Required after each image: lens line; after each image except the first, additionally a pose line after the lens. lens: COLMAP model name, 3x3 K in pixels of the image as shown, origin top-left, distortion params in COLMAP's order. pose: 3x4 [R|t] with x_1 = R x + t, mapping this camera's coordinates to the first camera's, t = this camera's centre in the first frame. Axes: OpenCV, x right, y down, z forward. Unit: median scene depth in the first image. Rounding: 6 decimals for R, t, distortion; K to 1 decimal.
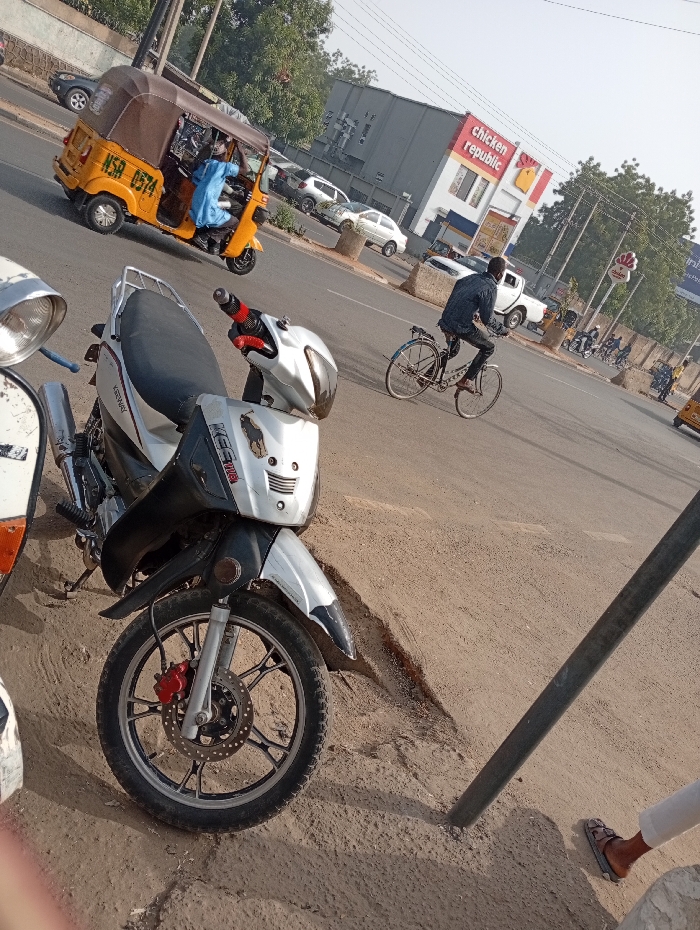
lens RADIAL K [[728.1, 0, 350.0], [0, 728.1, 465.0], [0, 0, 1]] dist [0.082525, -0.161265]
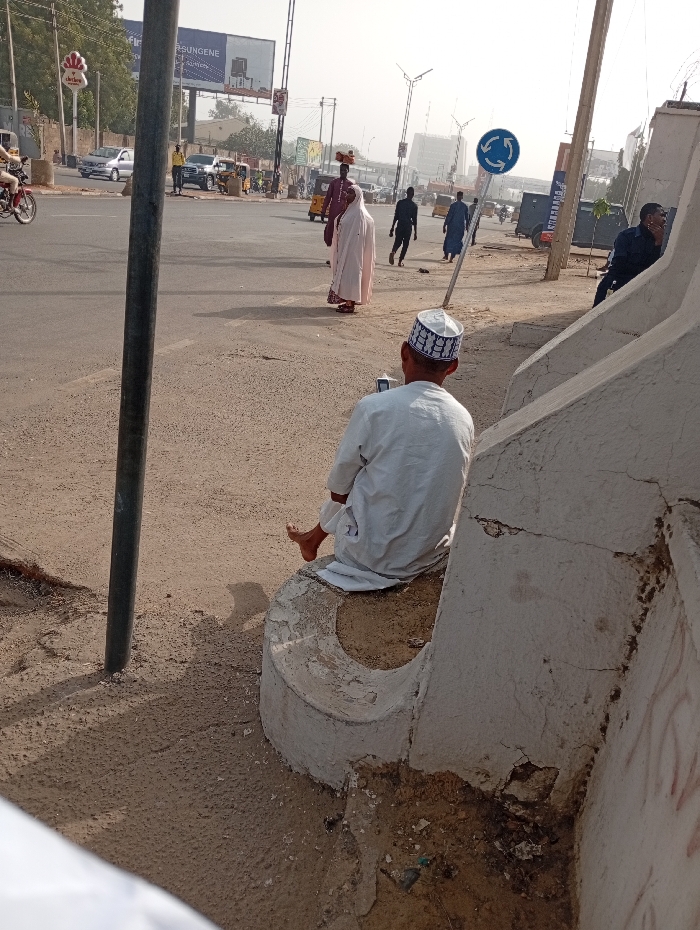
lens RADIAL K [[725.9, 0, 350.0], [0, 725.9, 465.0], [0, 0, 1]] dist [0.062196, -0.116303]
pose [[0.750188, -0.526789, 0.399638, 0.091603], [0.422383, 0.846790, 0.323325, 0.025582], [-0.508734, -0.073754, 0.857759, -0.039484]]
